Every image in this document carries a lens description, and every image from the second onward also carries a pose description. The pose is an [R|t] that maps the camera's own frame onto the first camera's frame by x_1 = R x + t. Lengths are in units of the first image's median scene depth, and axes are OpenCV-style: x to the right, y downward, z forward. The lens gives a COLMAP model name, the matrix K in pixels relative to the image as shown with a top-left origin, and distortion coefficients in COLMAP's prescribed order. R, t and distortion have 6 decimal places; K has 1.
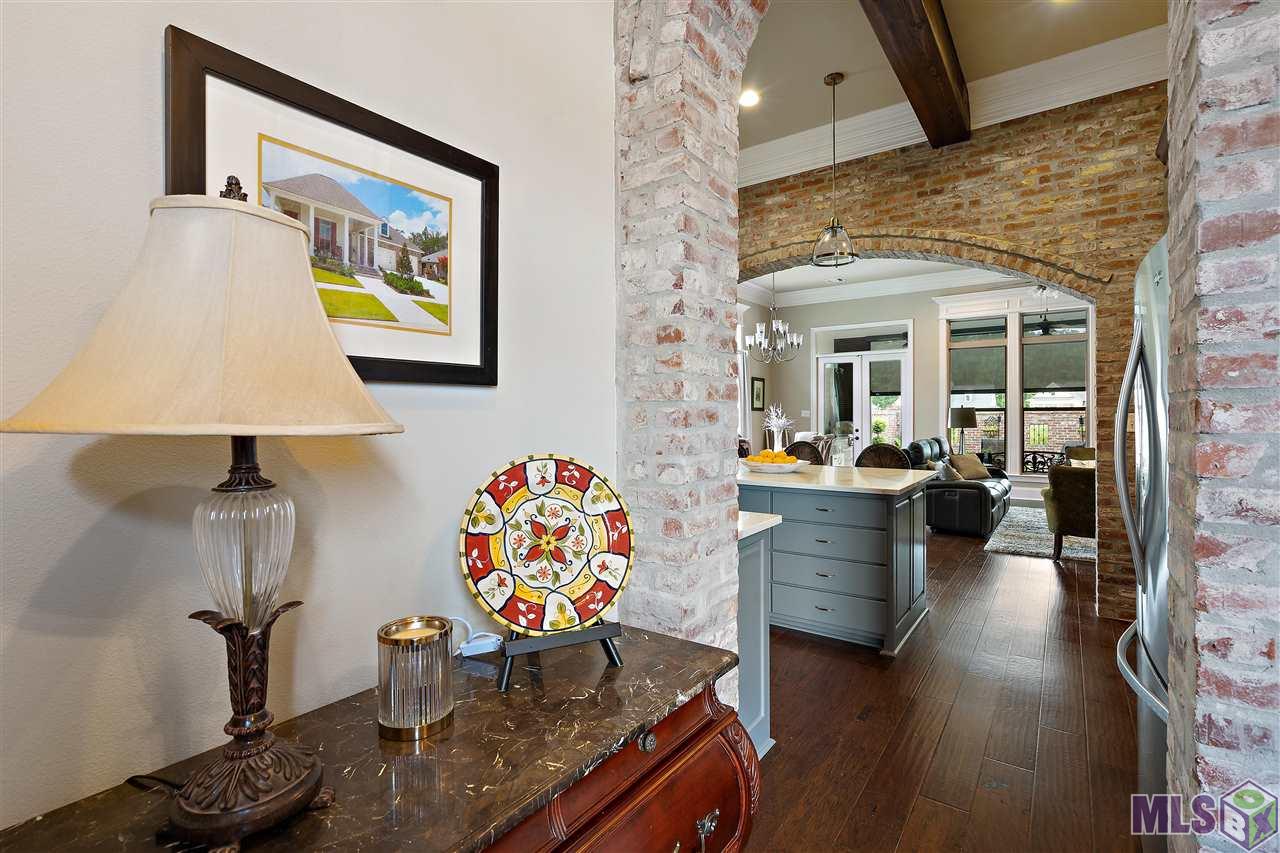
lens RADIAL K [[585.2, 0, 638.0], [0, 585.2, 430.6], [0, 0, 1]] dist [-0.001998, 0.000449]
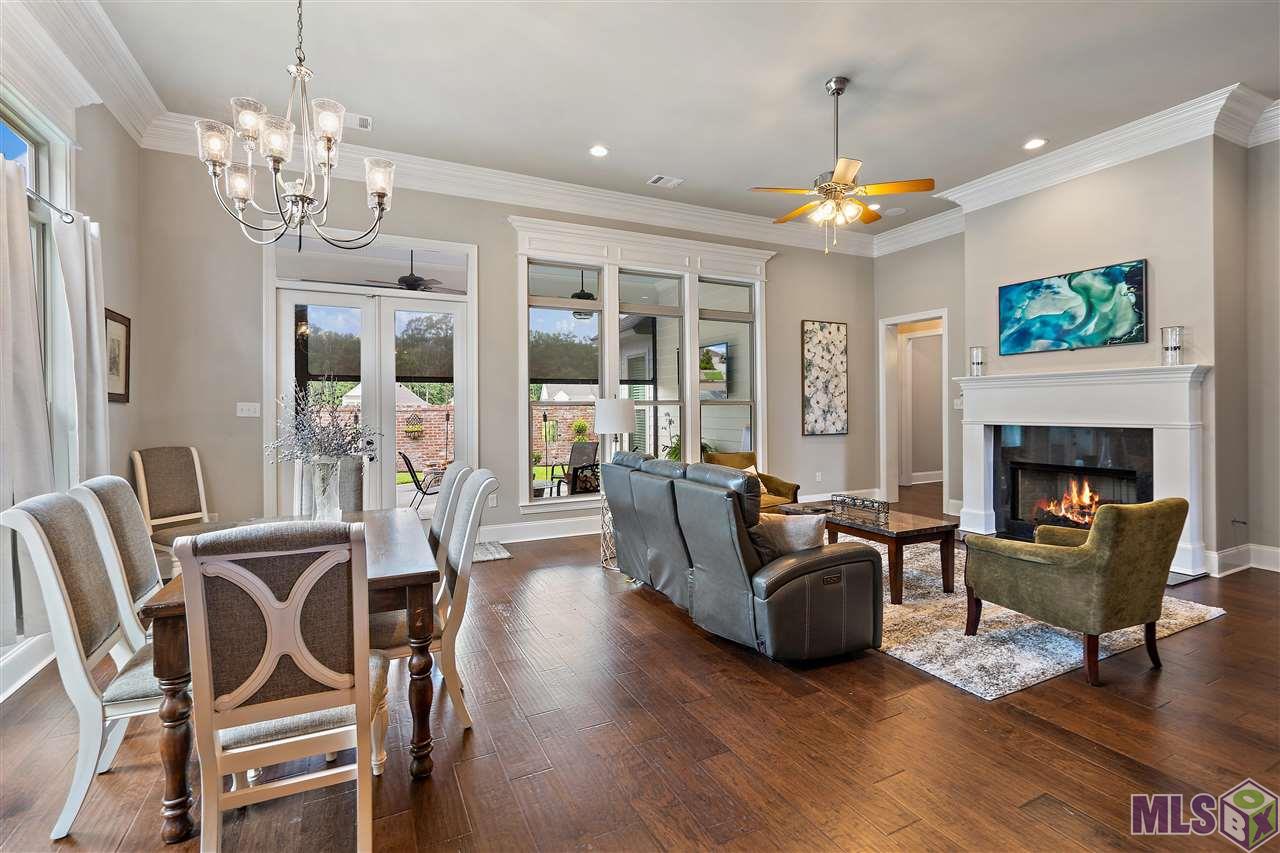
lens RADIAL K [[590.2, 0, 641.9], [0, 590.2, 410.8], [0, 0, 1]] dist [-0.001202, 0.000852]
pose [[0.451585, -0.001040, 0.892228, 0.051112], [0.028657, 0.999500, -0.013339, -0.030774], [-0.891768, 0.031592, 0.451389, 1.149986]]
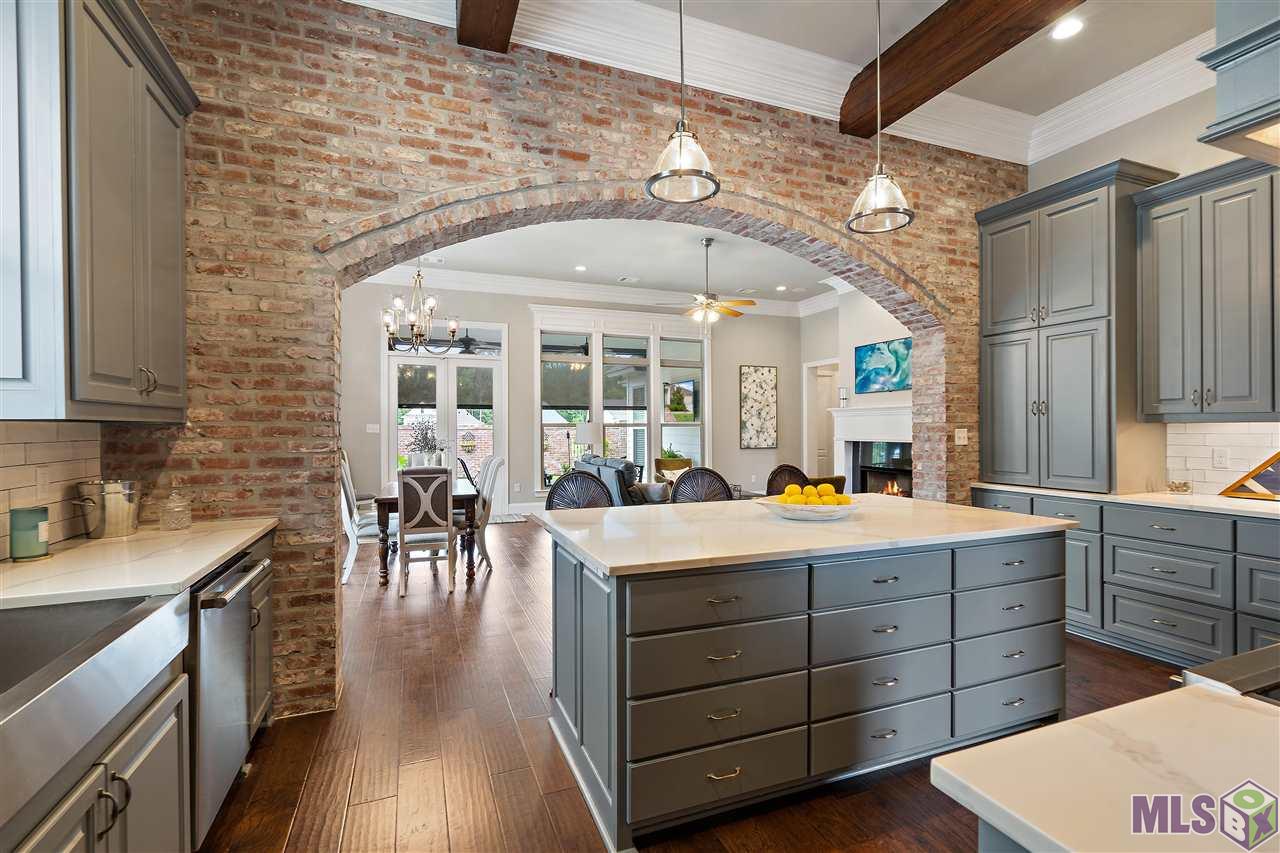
lens RADIAL K [[585.2, 0, 638.0], [0, 585.2, 430.6], [0, 0, 1]] dist [-0.001998, 0.000449]
pose [[0.526503, 0.000448, 0.850173, -0.359770], [0.022997, 0.999626, -0.014769, -0.017939], [-0.849862, 0.027327, 0.526296, 0.694108]]
